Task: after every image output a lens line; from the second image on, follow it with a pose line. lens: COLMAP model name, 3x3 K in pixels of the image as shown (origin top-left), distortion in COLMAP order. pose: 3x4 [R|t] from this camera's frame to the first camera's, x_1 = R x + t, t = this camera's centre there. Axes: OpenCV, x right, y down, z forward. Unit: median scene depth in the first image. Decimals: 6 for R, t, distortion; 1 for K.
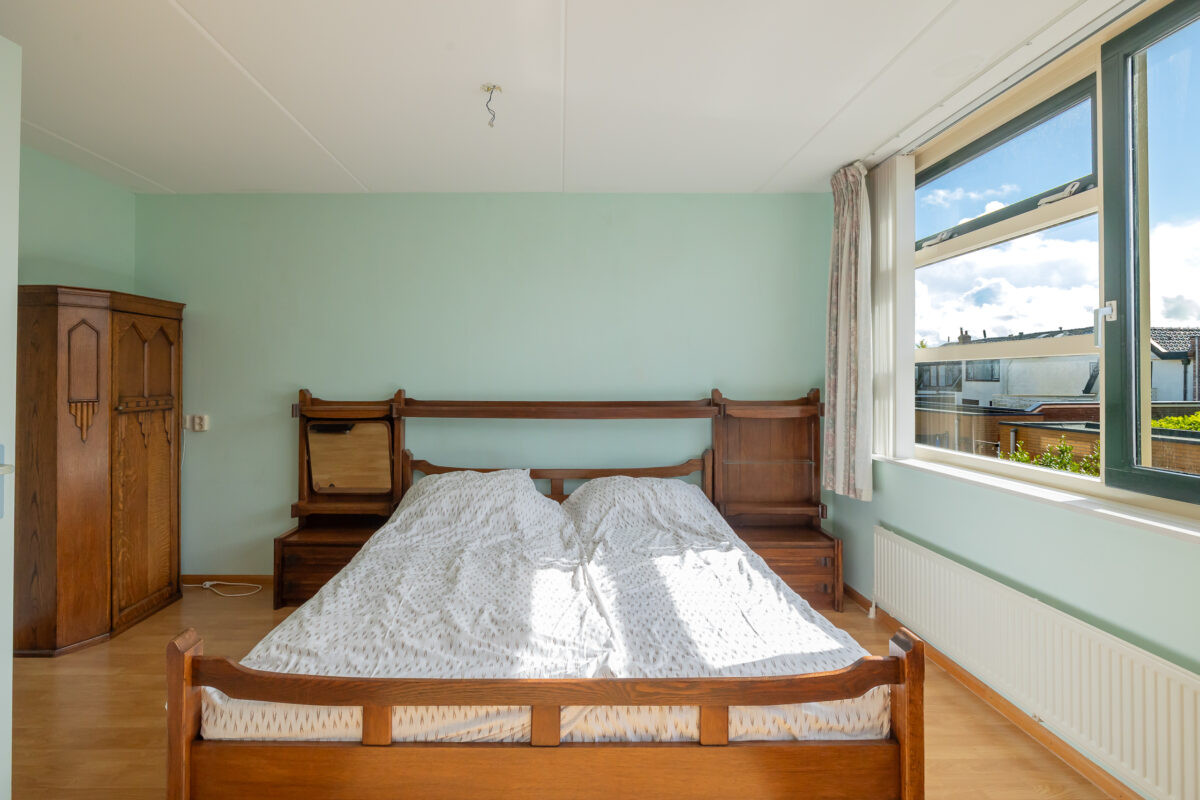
lens RADIAL K [[577.9, 0, 535.3], [0, 577.9, 378.0], [0, 0, 1]] dist [-0.012759, -0.000785]
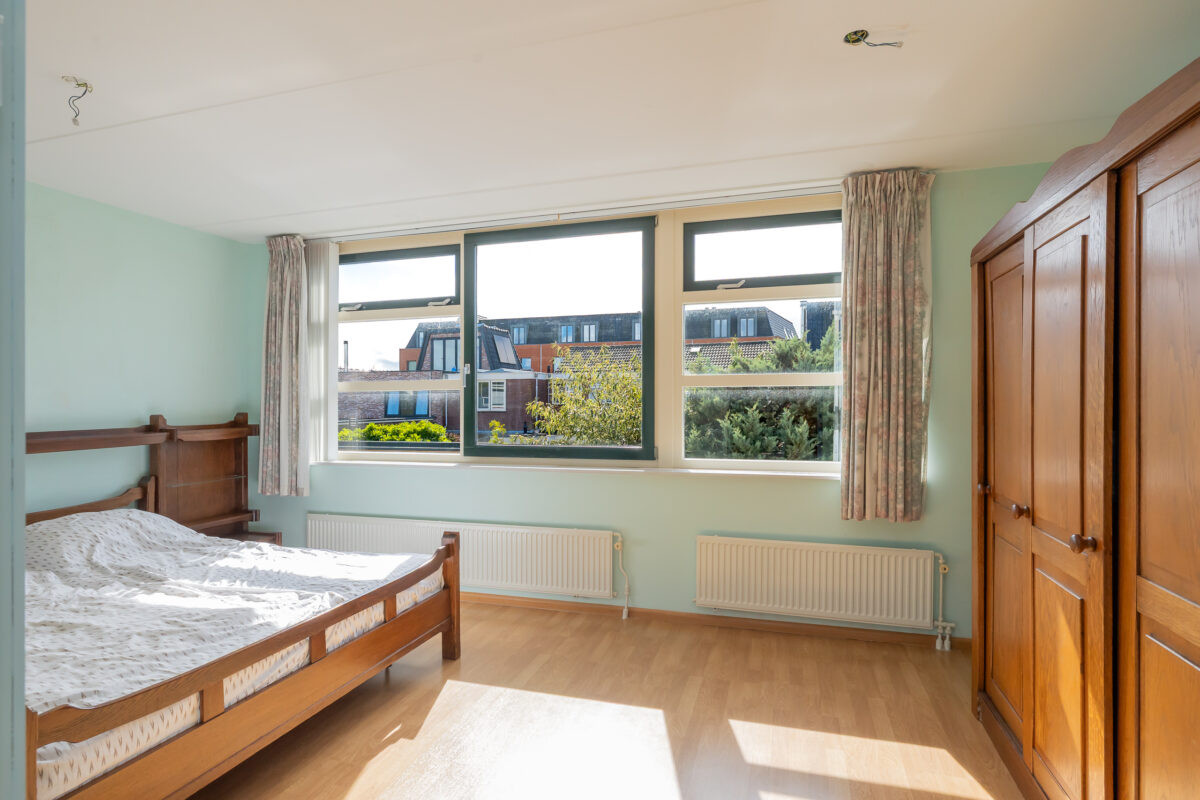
lens RADIAL K [[625.1, 0, 599.3], [0, 625.1, 412.8], [0, 0, 1]] dist [-0.000777, -0.000079]
pose [[0.290512, -0.016832, 0.956723, -0.761765], [0.004052, 0.999858, 0.016361, 0.002437], [-0.956863, -0.000876, 0.290539, -0.070237]]
